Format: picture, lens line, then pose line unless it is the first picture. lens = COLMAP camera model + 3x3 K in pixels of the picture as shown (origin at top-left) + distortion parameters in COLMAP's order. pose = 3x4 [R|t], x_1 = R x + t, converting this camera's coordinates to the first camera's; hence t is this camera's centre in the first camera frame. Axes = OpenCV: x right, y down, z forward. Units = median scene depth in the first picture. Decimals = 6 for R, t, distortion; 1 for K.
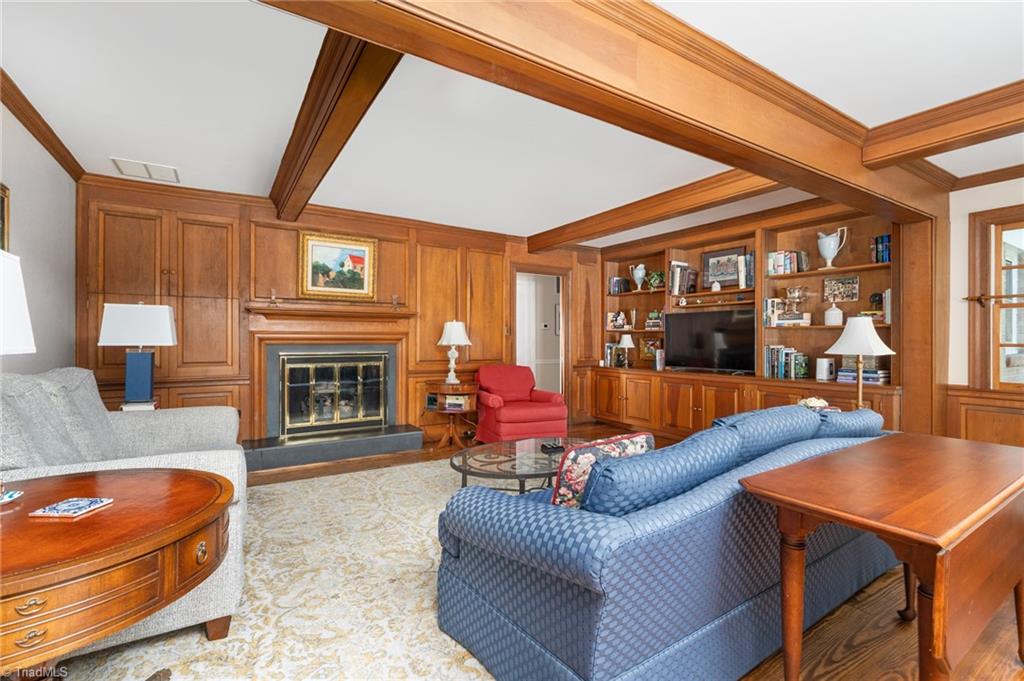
lens RADIAL K [[460.3, 0, 507.9], [0, 460.3, 339.5], [0, 0, 1]] dist [-0.001839, -0.000106]
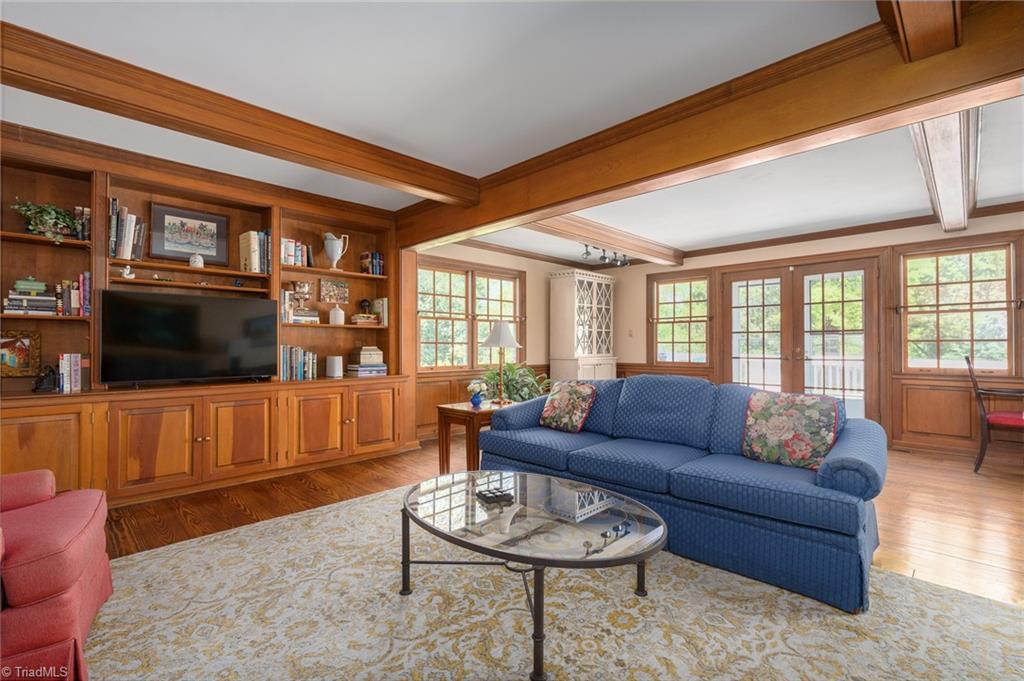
lens RADIAL K [[460.3, 0, 507.9], [0, 460.3, 339.5], [0, 0, 1]] dist [-0.001839, -0.000106]
pose [[-0.211627, 0.006880, 0.977326, -0.376448], [-0.005639, 0.999950, -0.008260, 0.009045], [-0.977334, -0.007259, -0.211577, 0.771269]]
